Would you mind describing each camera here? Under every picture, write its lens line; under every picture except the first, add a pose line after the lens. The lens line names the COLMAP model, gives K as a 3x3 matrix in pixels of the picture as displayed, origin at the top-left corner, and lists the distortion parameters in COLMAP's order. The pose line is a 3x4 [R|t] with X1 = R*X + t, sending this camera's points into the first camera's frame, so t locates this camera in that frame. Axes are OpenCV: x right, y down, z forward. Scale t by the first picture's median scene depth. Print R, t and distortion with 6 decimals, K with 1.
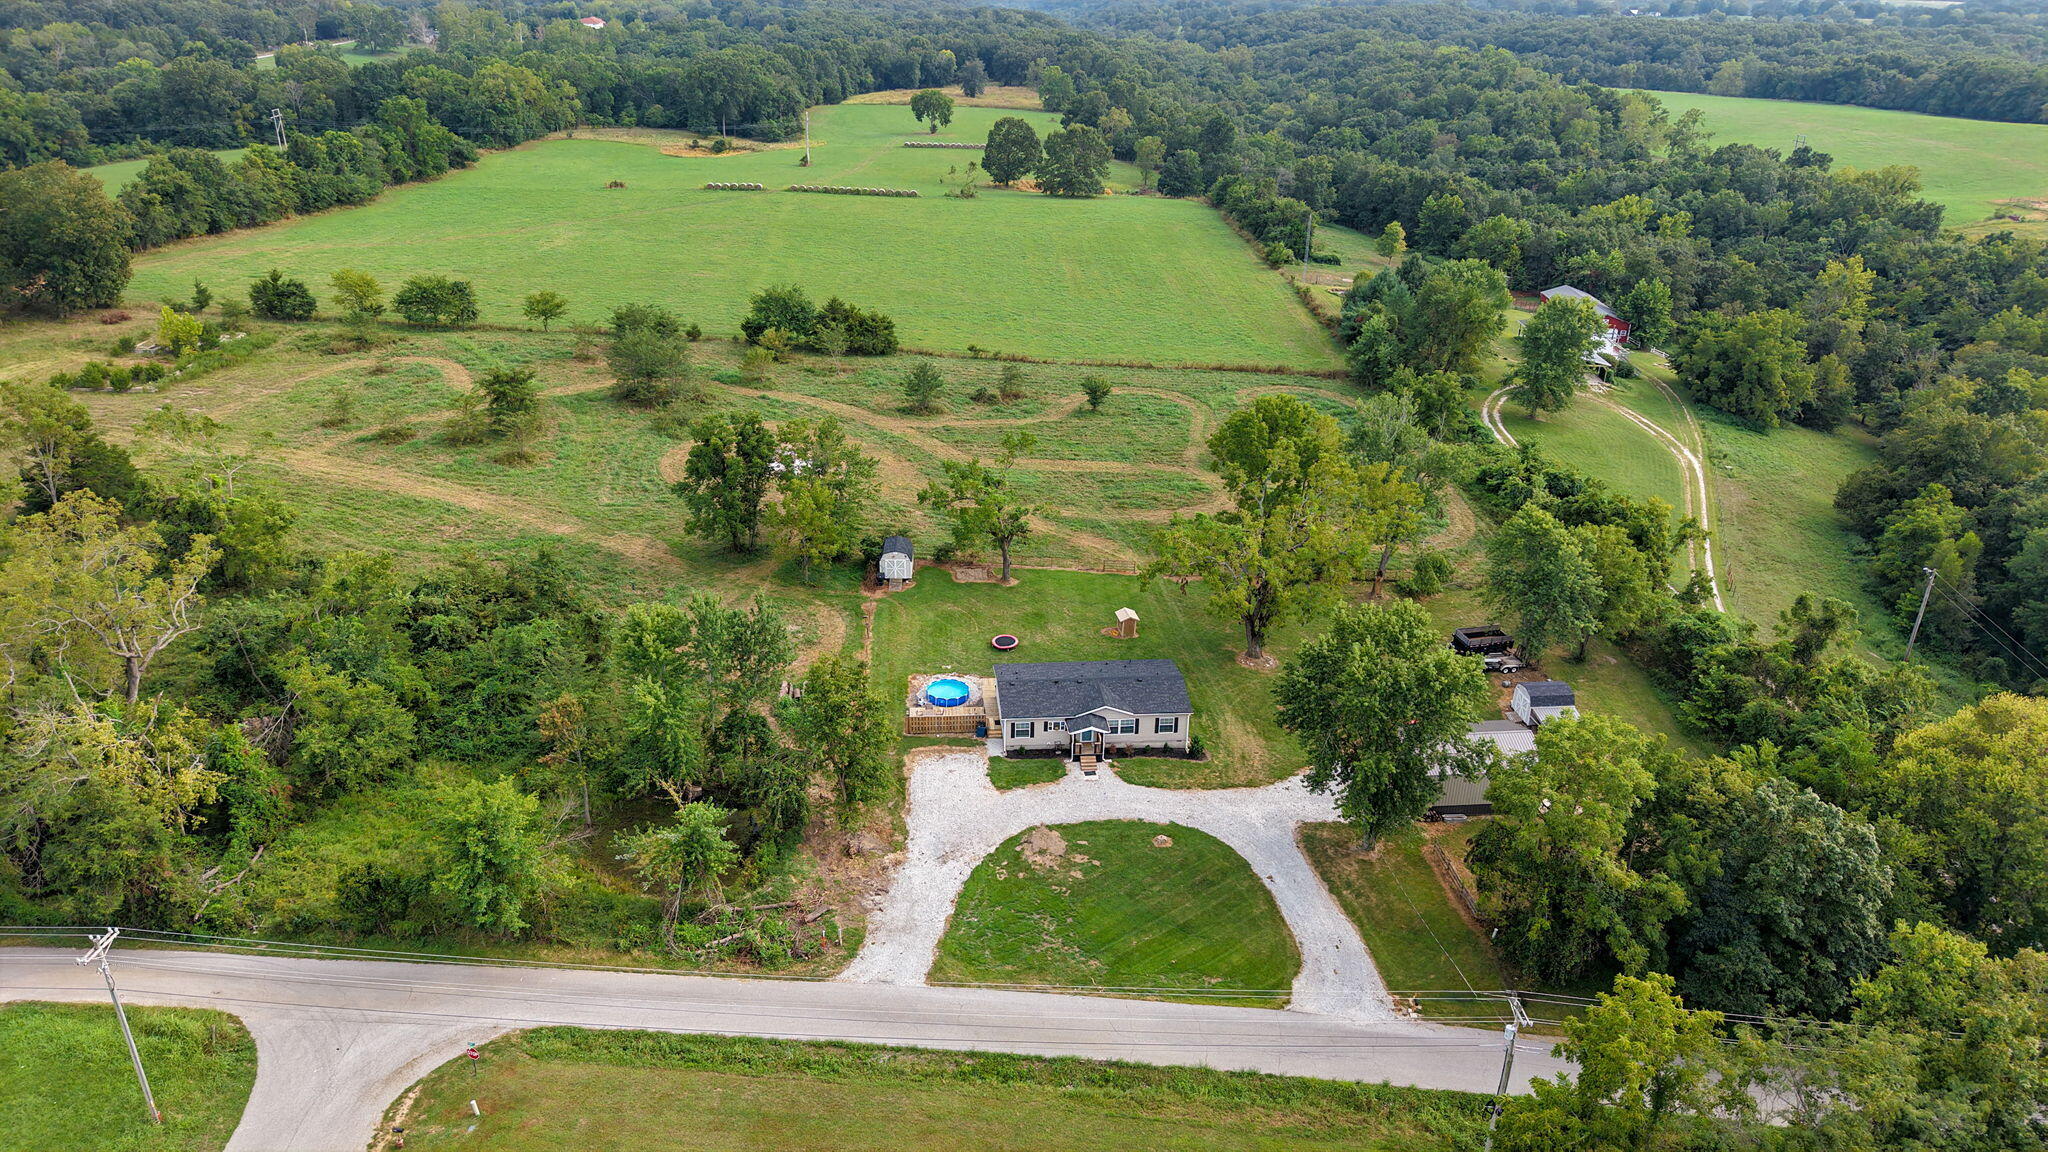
lens RADIAL K [[1360.7, 0, 1024.0], [0, 1360.7, 576.0], [0, 0, 1]] dist [0.000395, -0.005043]
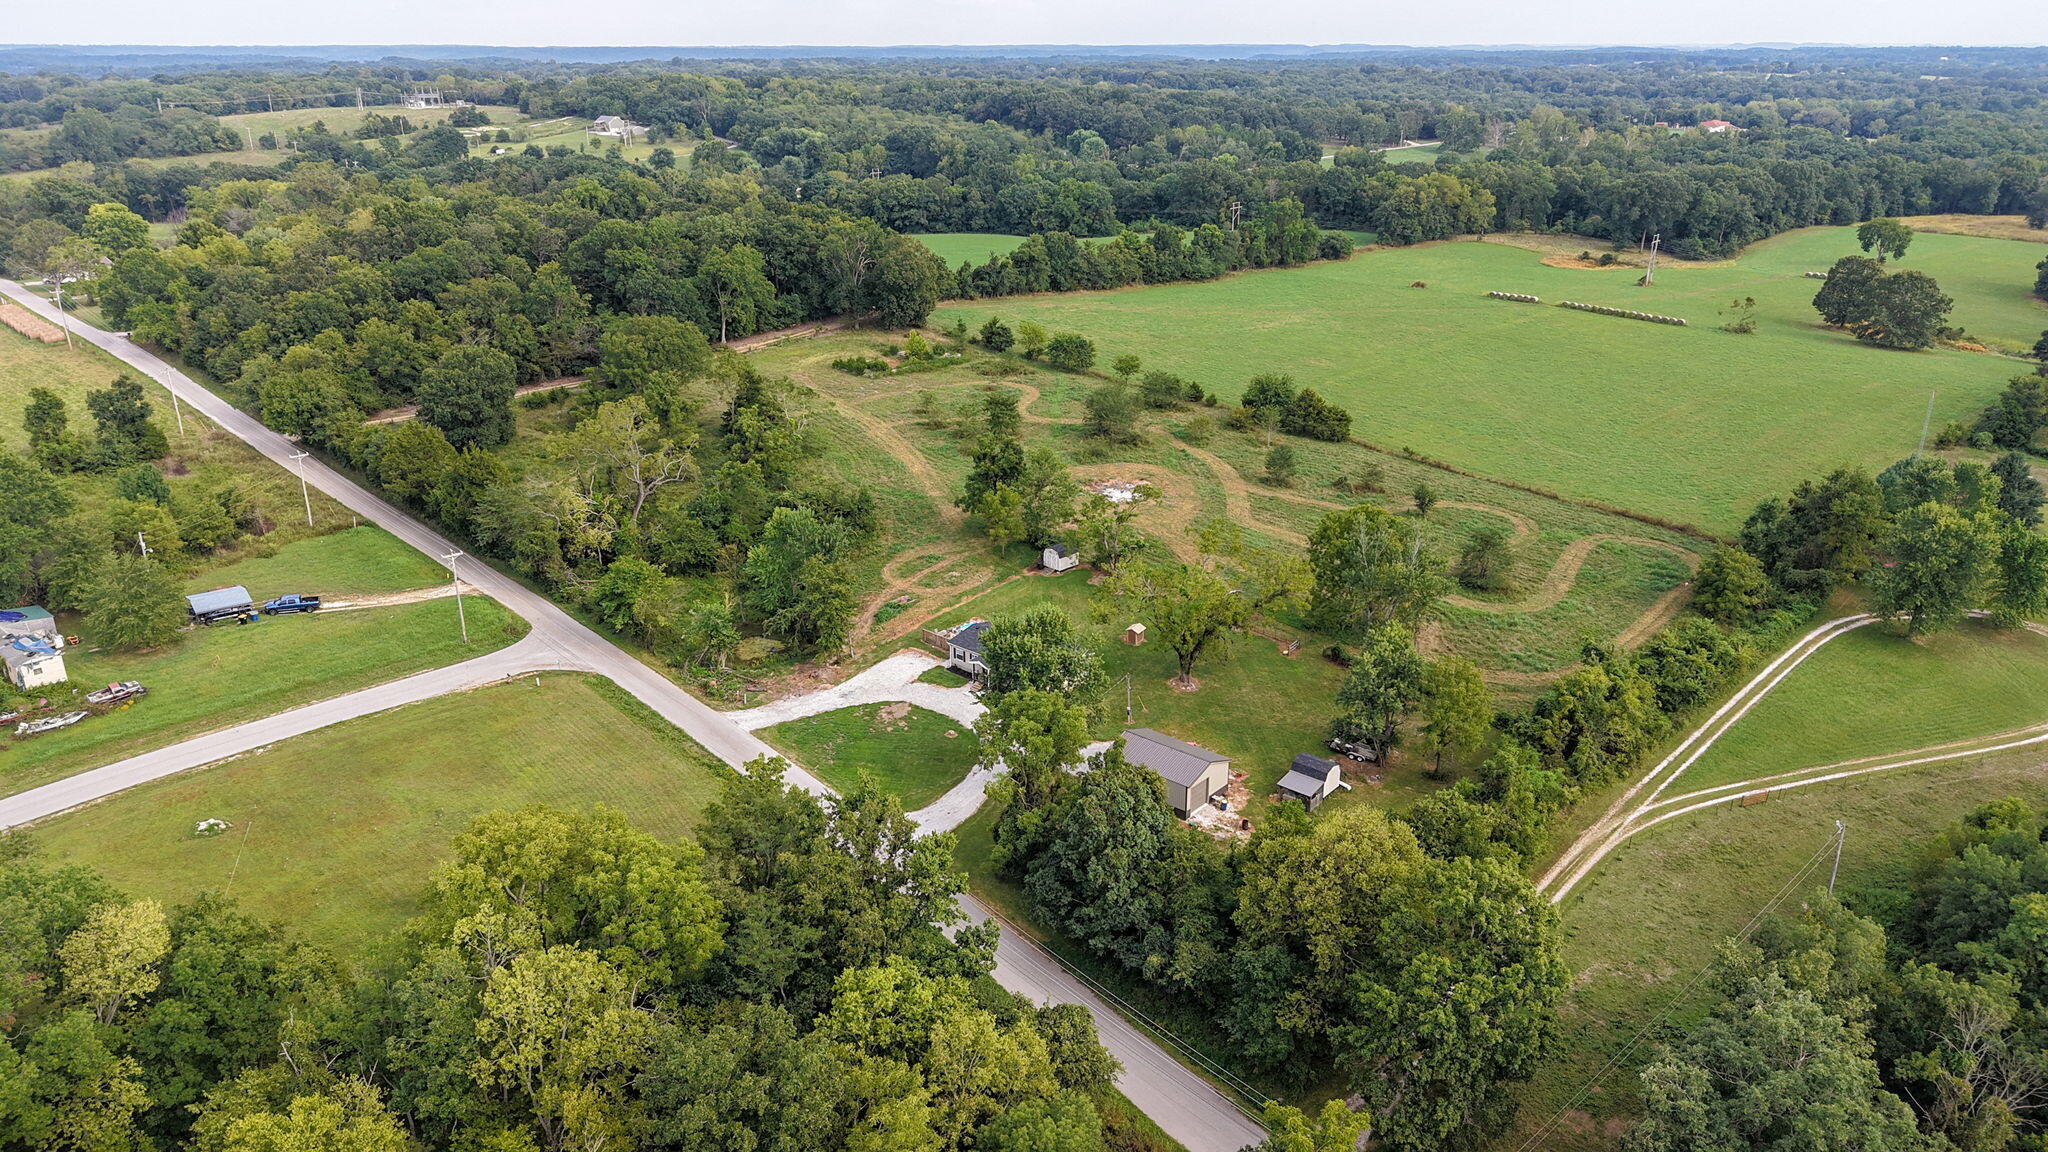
lens RADIAL K [[1360.7, 0, 1024.0], [0, 1360.7, 576.0], [0, 0, 1]] dist [0.000395, -0.005043]
pose [[0.697901, 0.240502, -0.674606, 0.547971], [-0.279843, 0.958623, 0.052251, -0.036742], [0.659259, 0.152317, 0.736327, -0.043846]]
